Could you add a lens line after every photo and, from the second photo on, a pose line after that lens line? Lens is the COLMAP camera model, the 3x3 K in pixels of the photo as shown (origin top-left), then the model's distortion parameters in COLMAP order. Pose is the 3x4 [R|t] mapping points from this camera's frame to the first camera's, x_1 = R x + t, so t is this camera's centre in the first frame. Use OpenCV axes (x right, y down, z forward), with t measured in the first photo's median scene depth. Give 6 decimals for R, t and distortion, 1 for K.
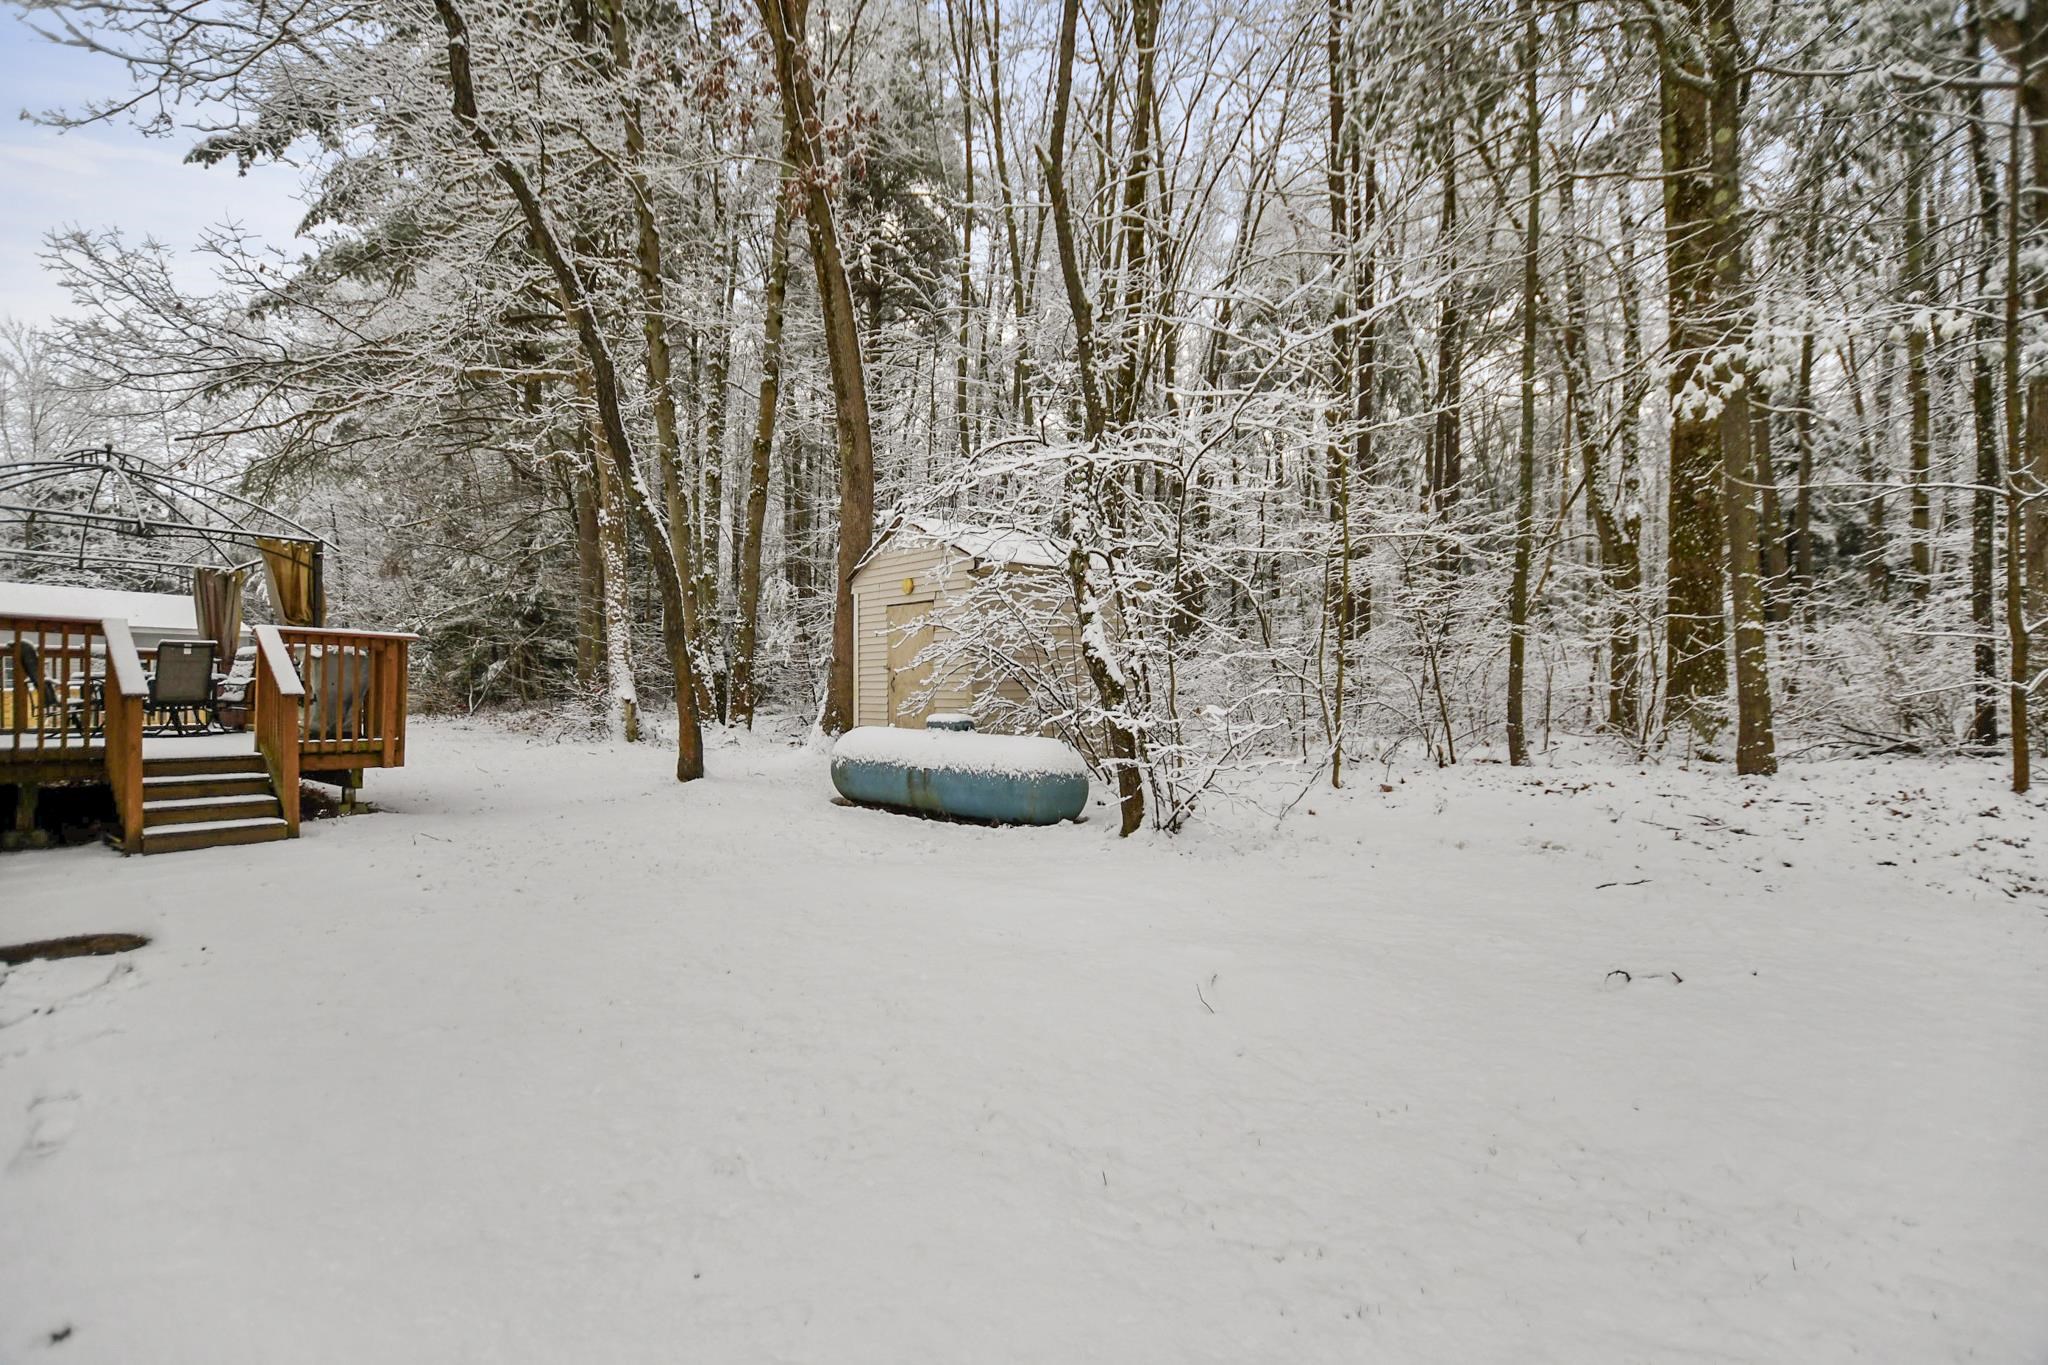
lens RADIAL K [[911.8, 0, 1005.7], [0, 911.8, 676.5], [0, 0, 1]] dist [-0.033280, 0.006756]
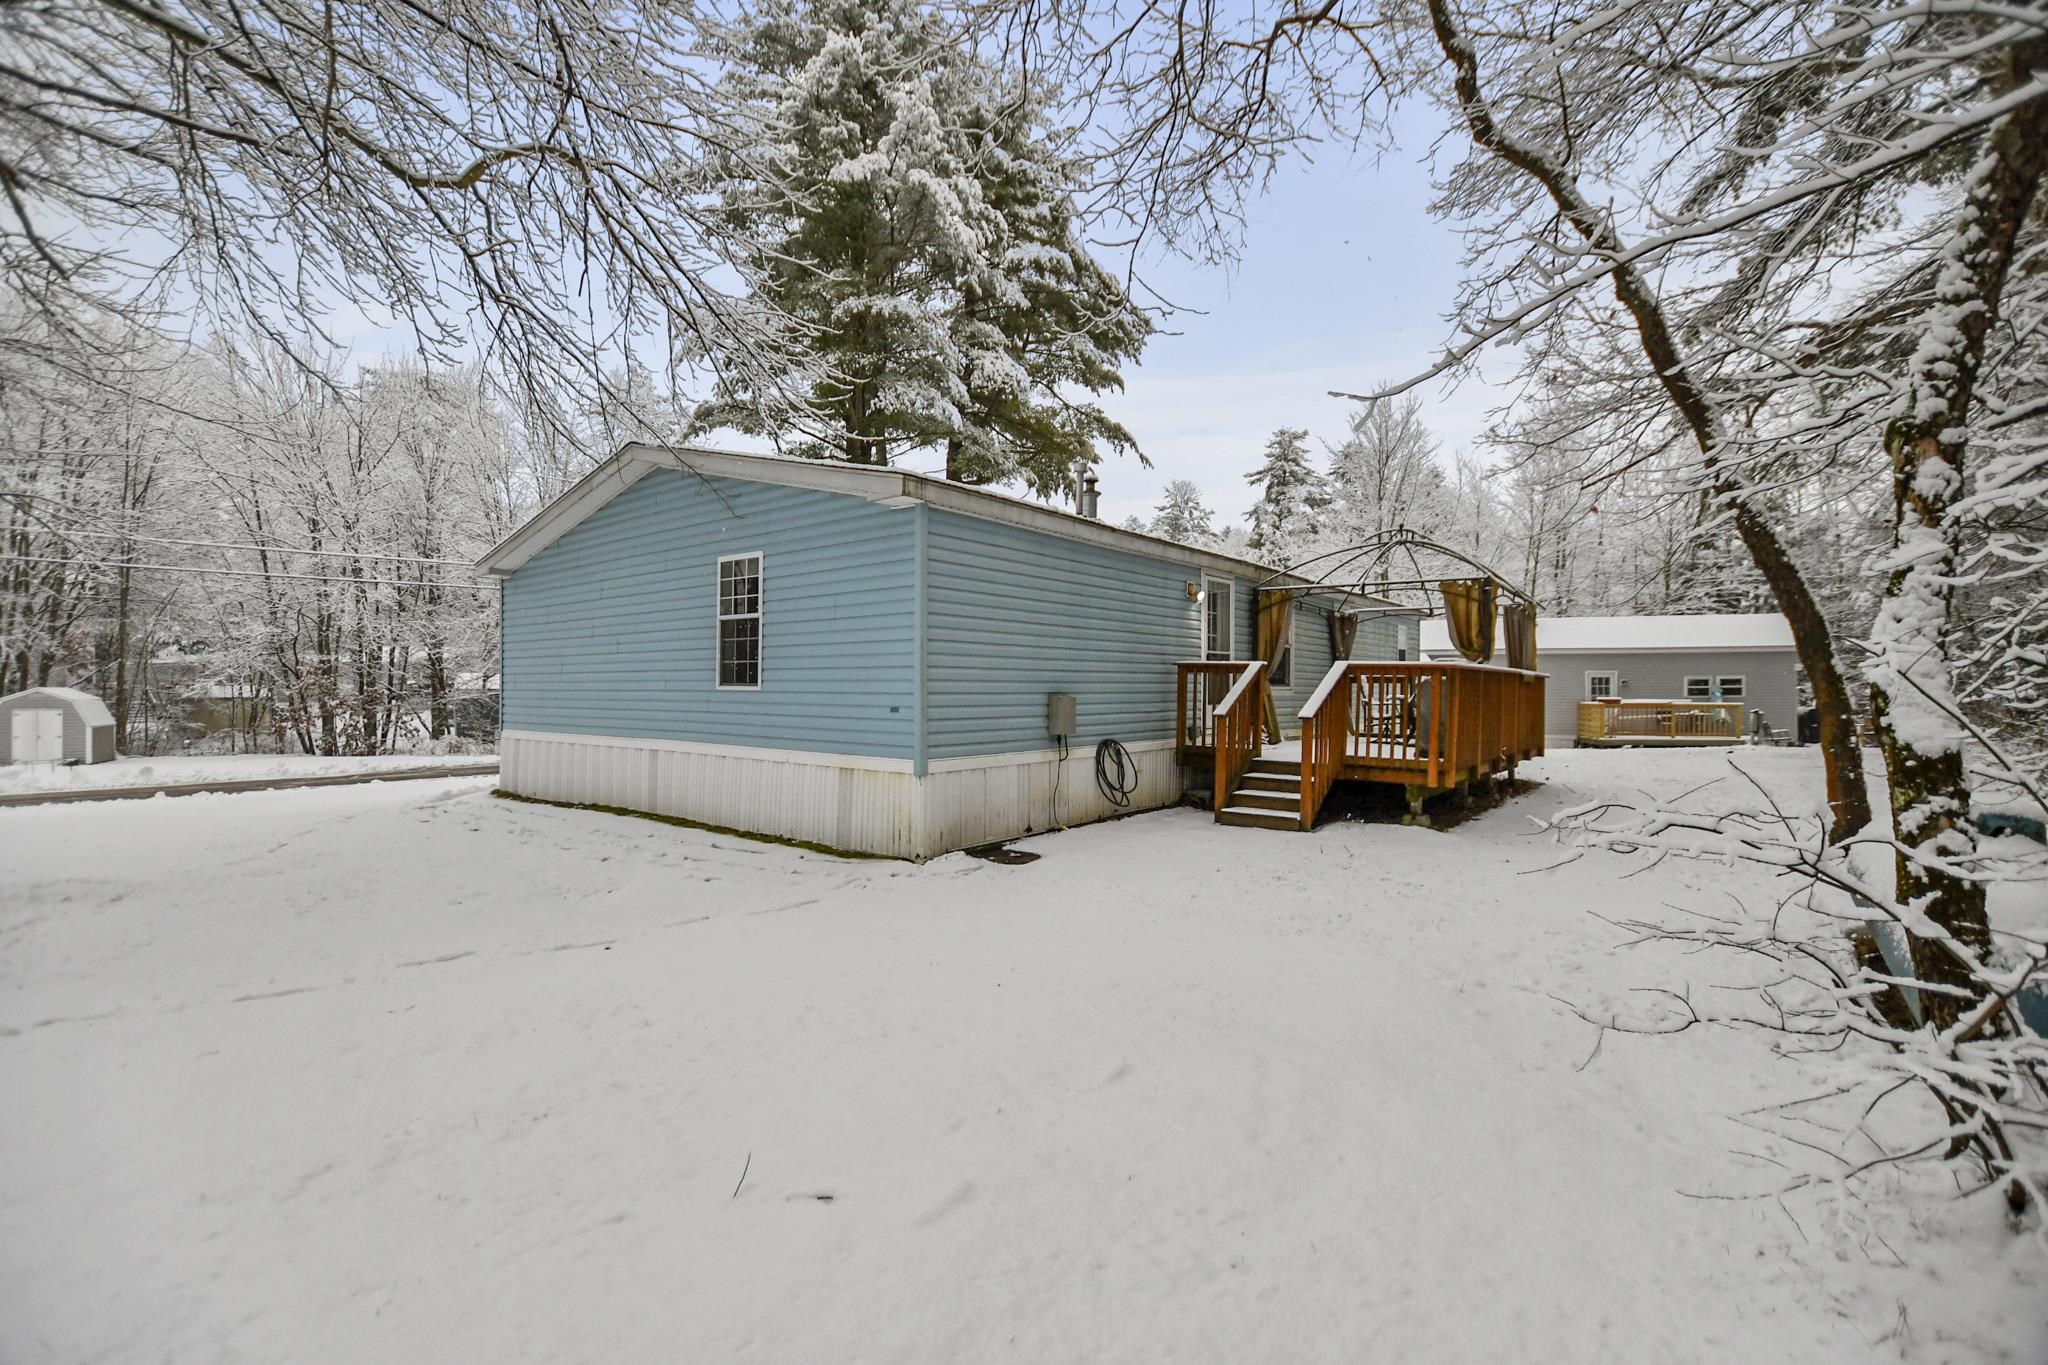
lens RADIAL K [[900.6, 0, 1001.1], [0, 900.6, 701.2], [0, 0, 1]] dist [-0.034158, 0.014166]
pose [[-0.028948, 0.013874, -0.999485, 0.294055], [0.004239, 0.999896, 0.013757, -0.013278], [0.999572, -0.003839, -0.029004, 0.362109]]
